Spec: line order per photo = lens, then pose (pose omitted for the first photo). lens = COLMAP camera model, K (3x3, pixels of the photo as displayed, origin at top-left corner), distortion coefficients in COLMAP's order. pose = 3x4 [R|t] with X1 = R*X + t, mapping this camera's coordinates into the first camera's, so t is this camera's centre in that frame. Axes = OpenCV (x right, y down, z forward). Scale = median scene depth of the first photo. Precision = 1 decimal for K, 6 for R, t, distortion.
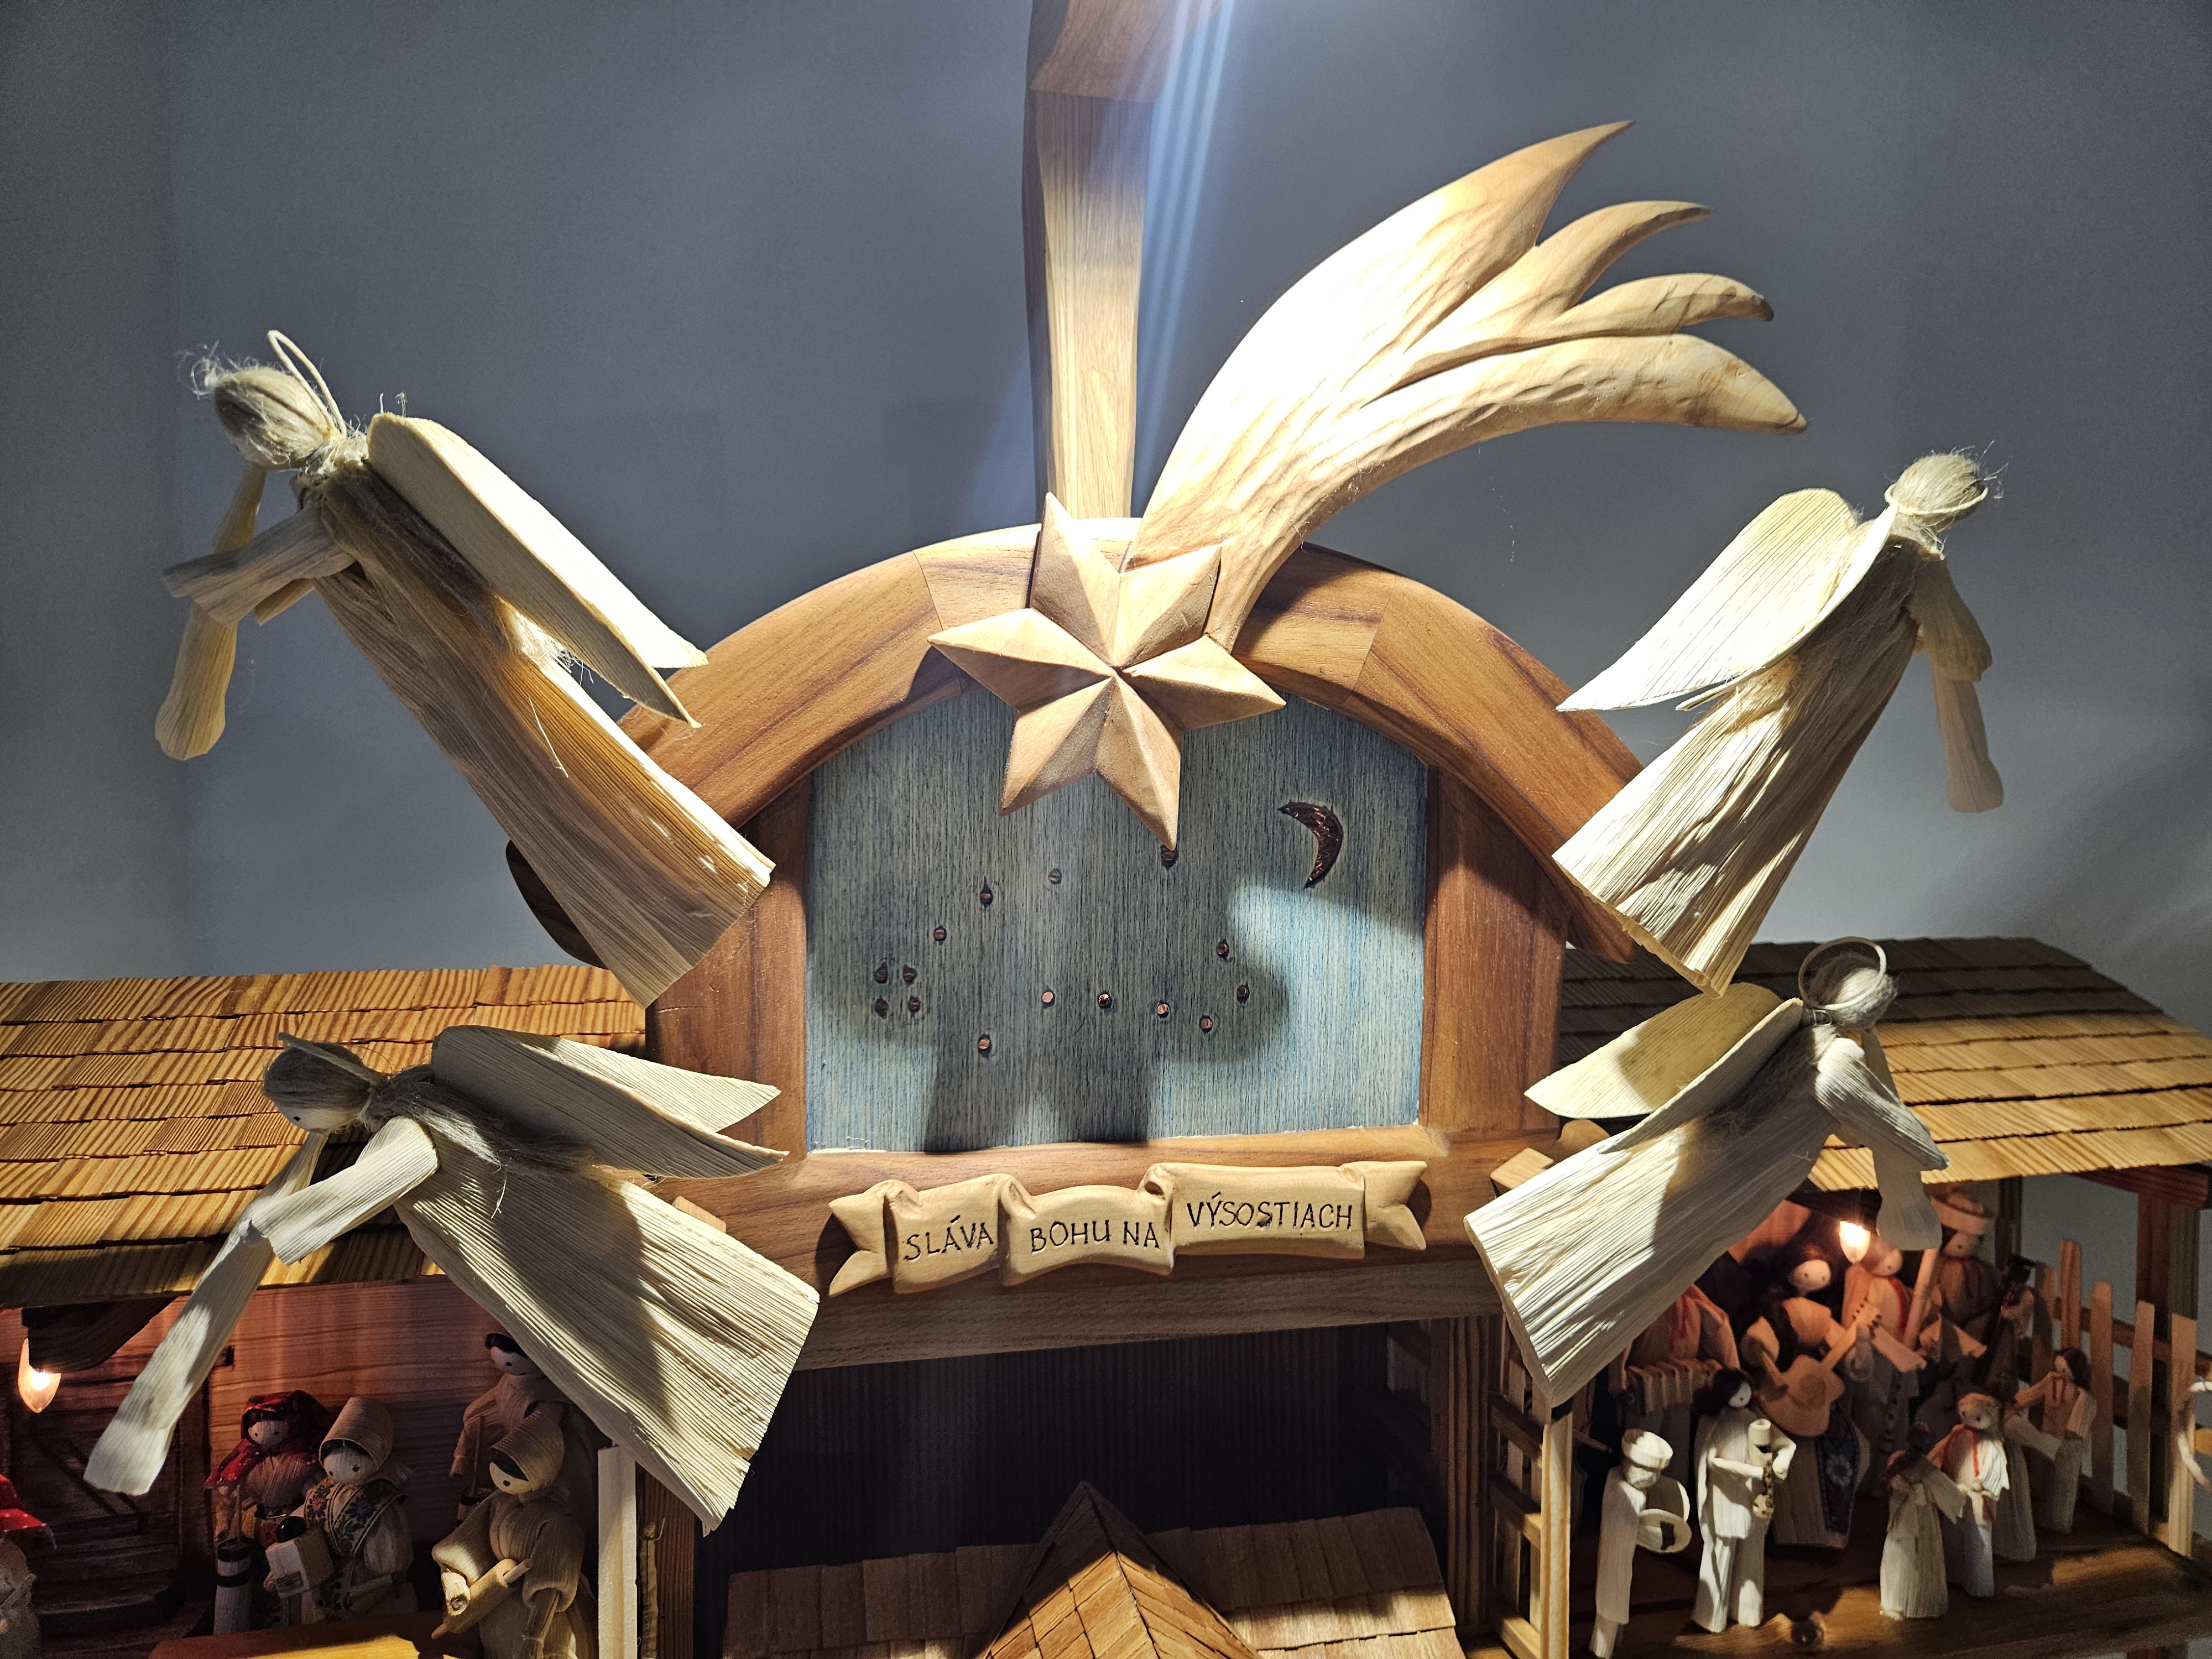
lens RADIAL K [[1500.3, 0, 1111.2], [0, 1500.3, 841.2], [0, 0, 1]] dist [0.055431, -0.037977]
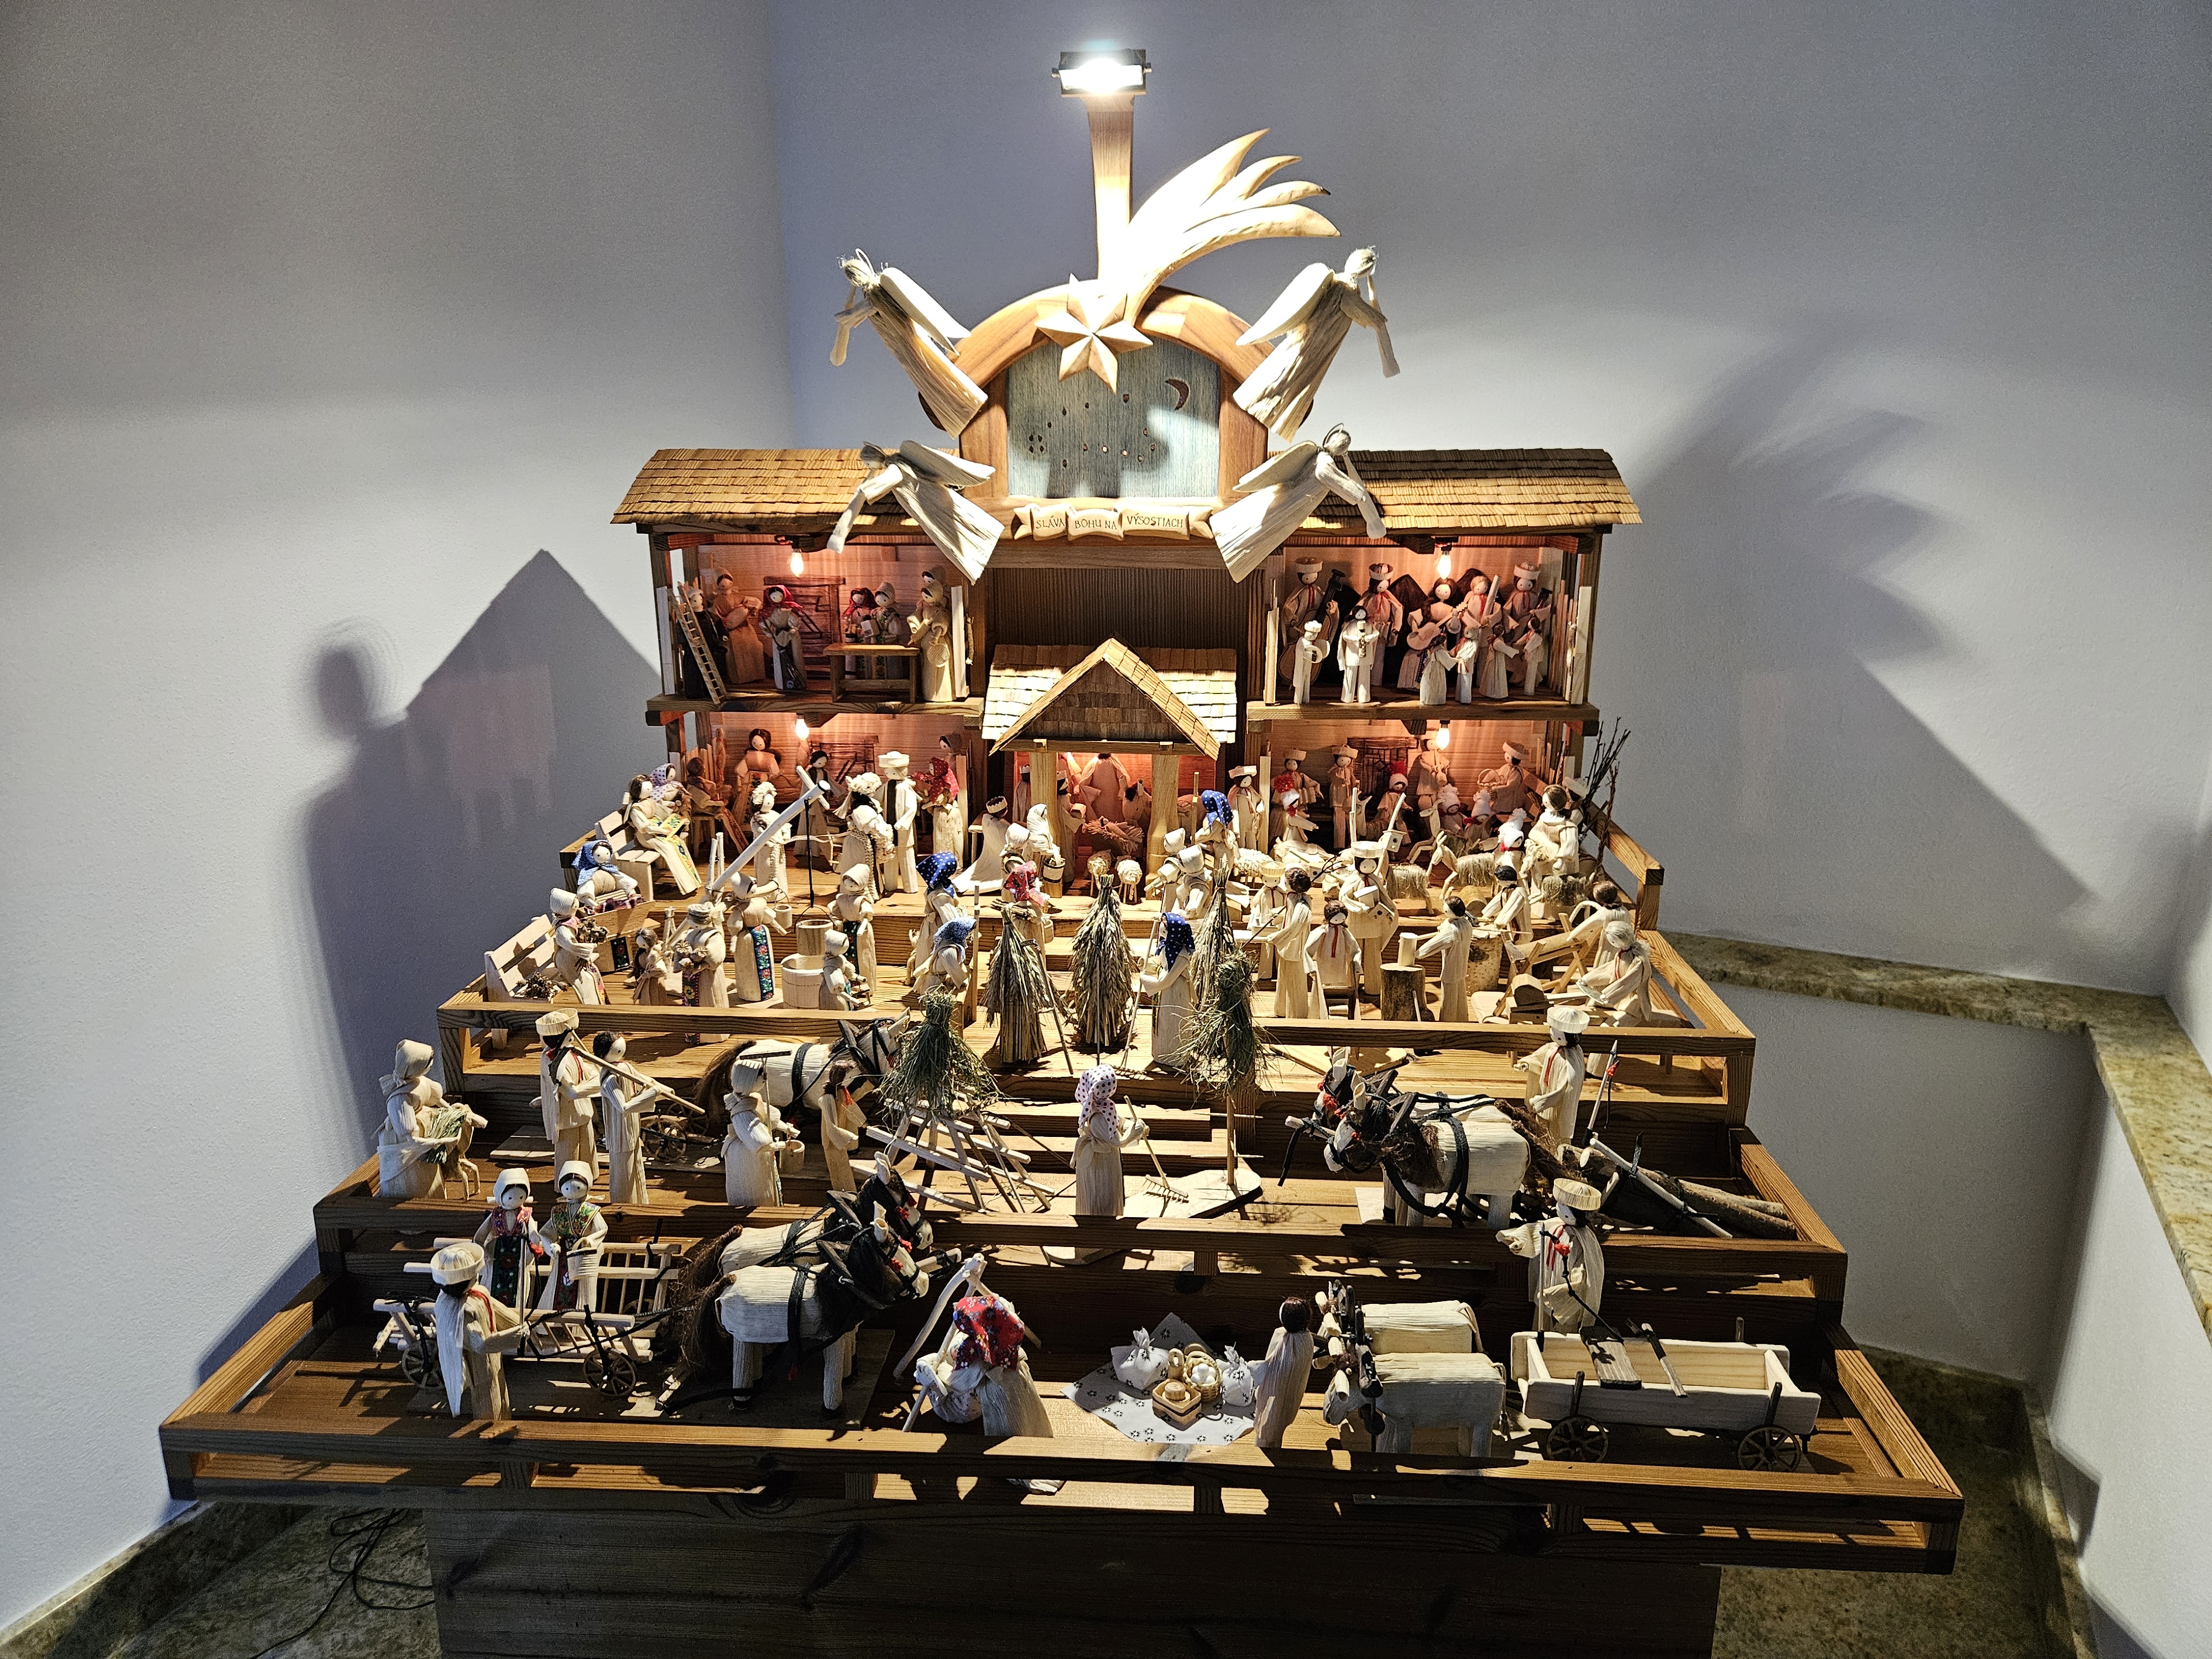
lens RADIAL K [[1500.3, 0, 1111.2], [0, 1500.3, 841.2], [0, 0, 1]] dist [0.055431, -0.037977]
pose [[0.957041, 0.071891, -0.280898, 0.963941], [-0.004264, 0.972160, 0.234281, 0.172607], [0.289920, -0.223018, 0.930703, -2.088506]]
